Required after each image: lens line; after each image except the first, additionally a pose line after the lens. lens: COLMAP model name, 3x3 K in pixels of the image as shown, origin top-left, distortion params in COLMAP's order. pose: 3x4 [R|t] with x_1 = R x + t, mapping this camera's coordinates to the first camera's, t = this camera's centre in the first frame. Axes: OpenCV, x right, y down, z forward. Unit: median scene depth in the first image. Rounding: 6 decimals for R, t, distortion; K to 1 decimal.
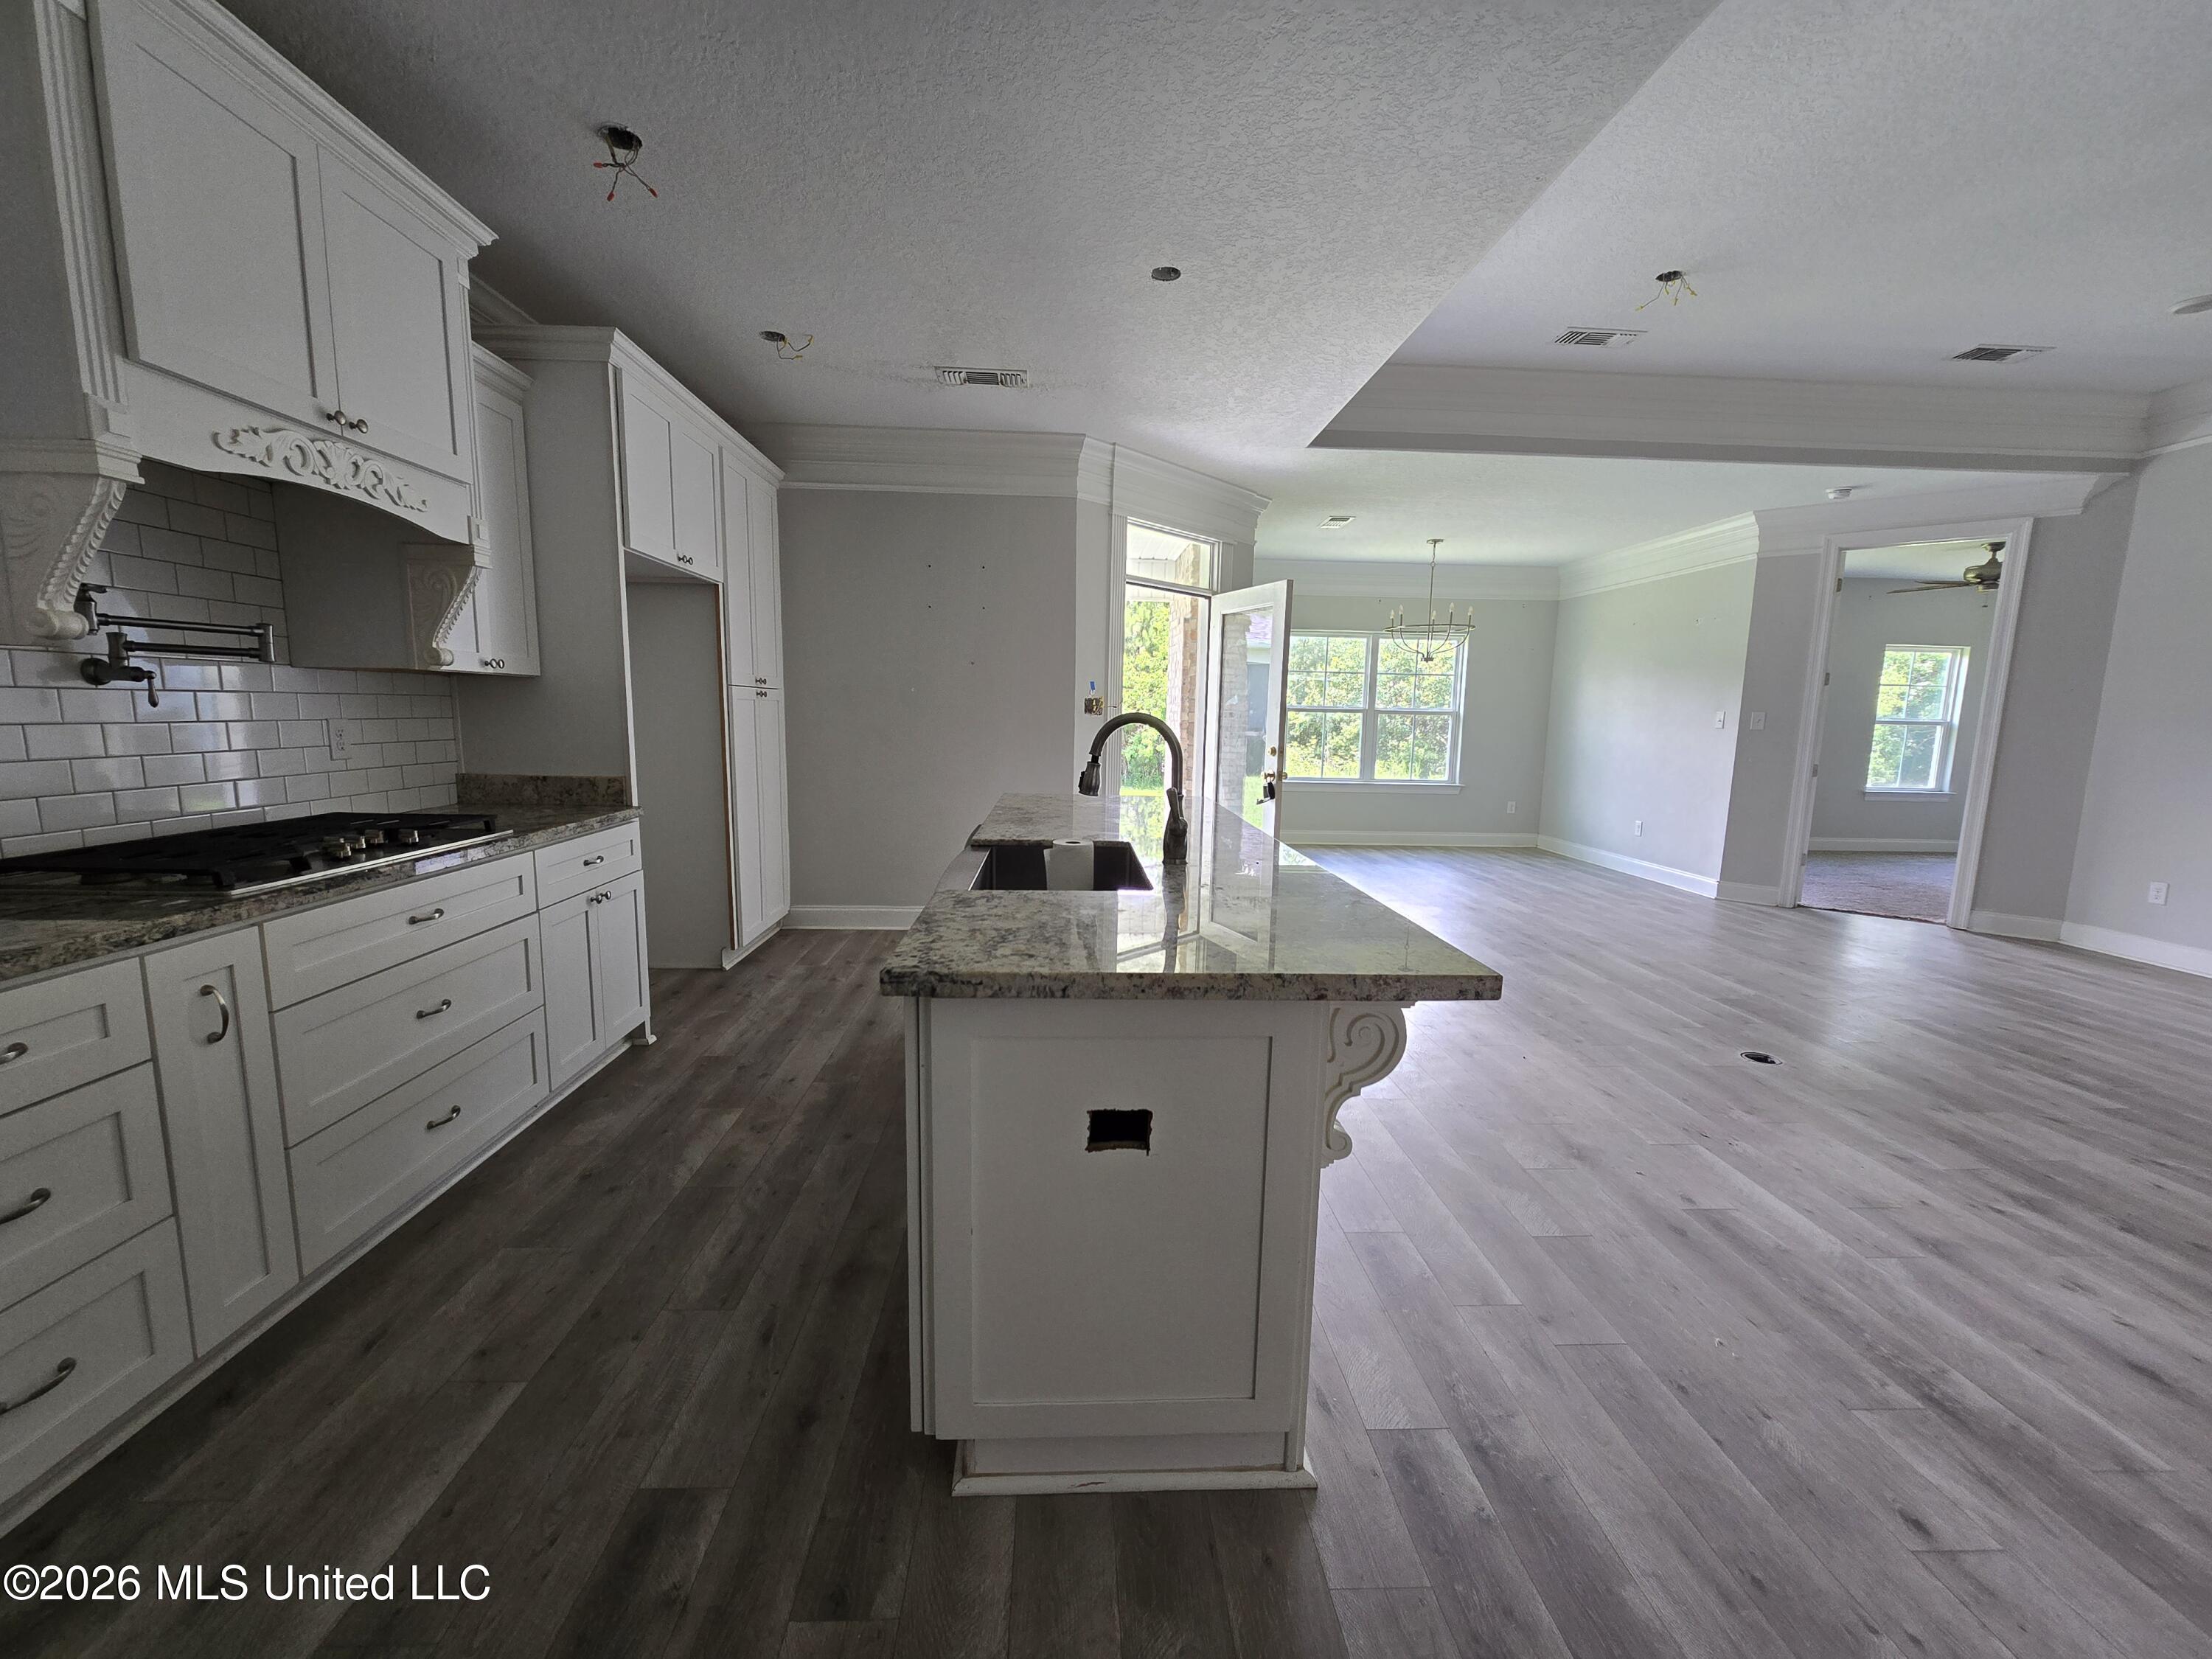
lens RADIAL K [[903.4, 0, 1101.5], [0, 903.4, 844.4], [0, 0, 1]] dist [-0.007306, 0.001069]
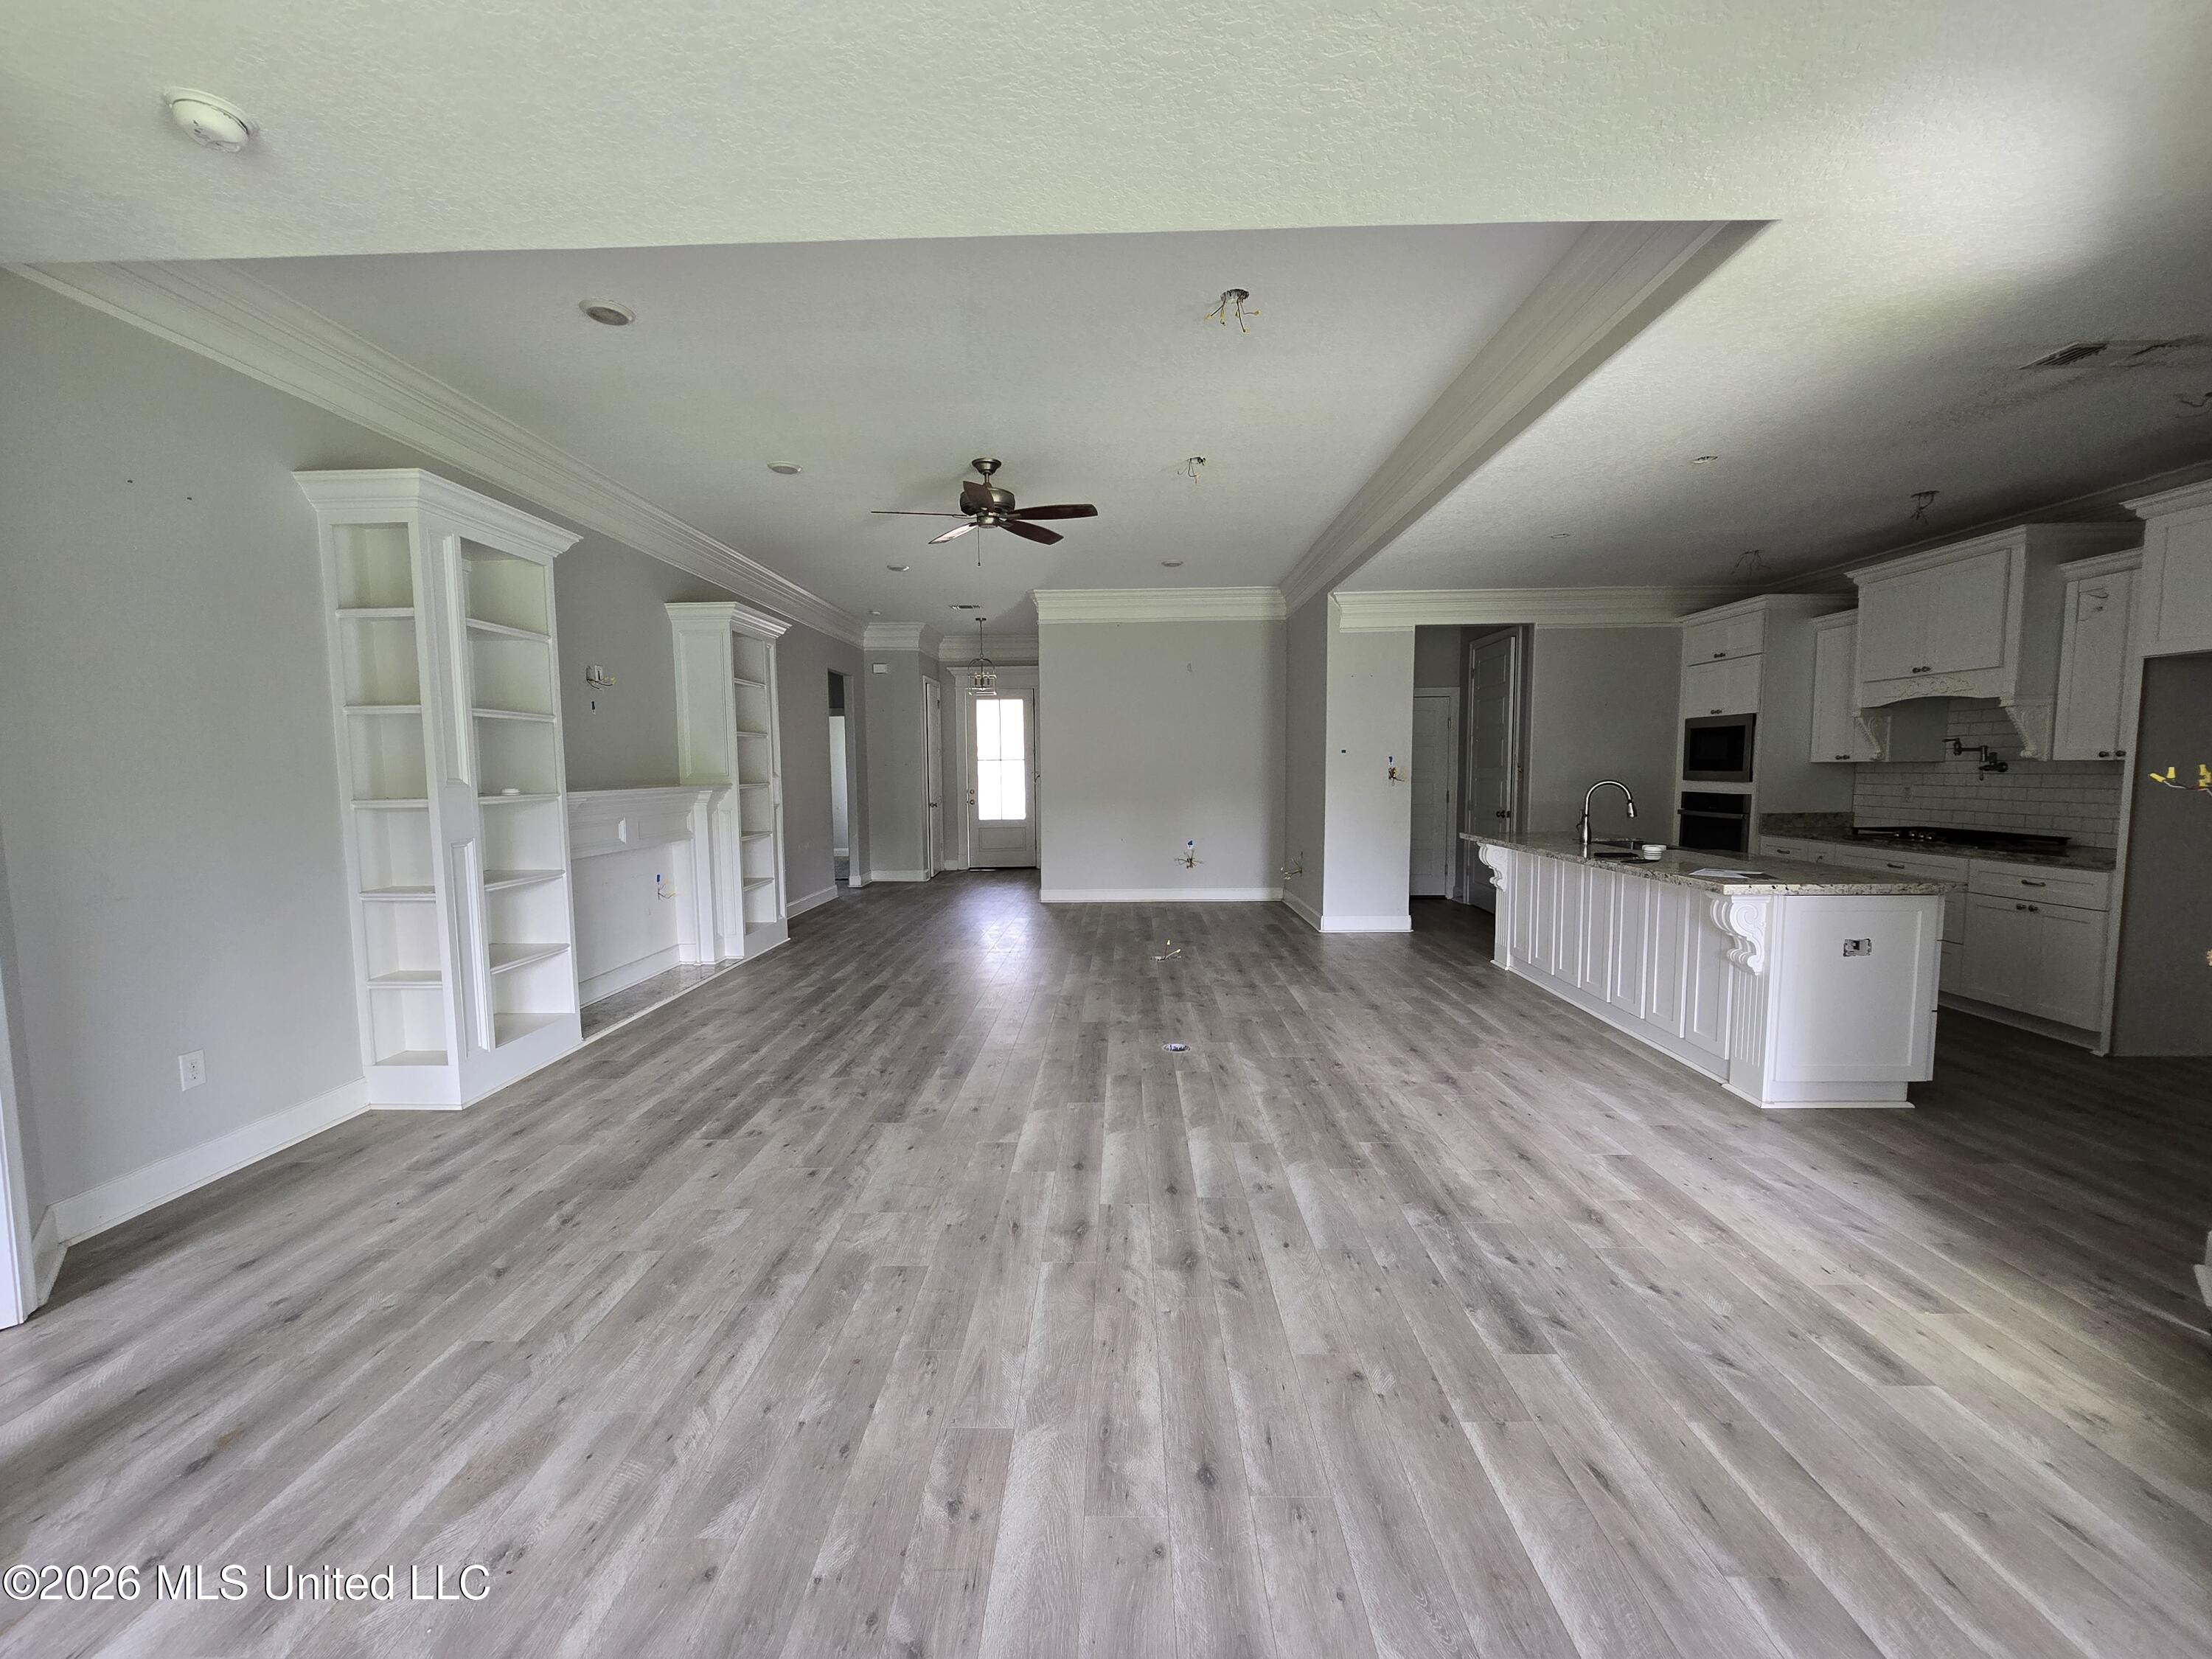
lens RADIAL K [[903.4, 0, 1105.9], [0, 903.4, 845.2], [0, 0, 1]] dist [-0.007306, 0.001069]
pose [[-0.997721, -0.014308, 0.065941, 0.420937], [0.001402, 0.972654, 0.232254, -0.187528], [-0.067461, 0.231817, -0.970417, 1.214946]]
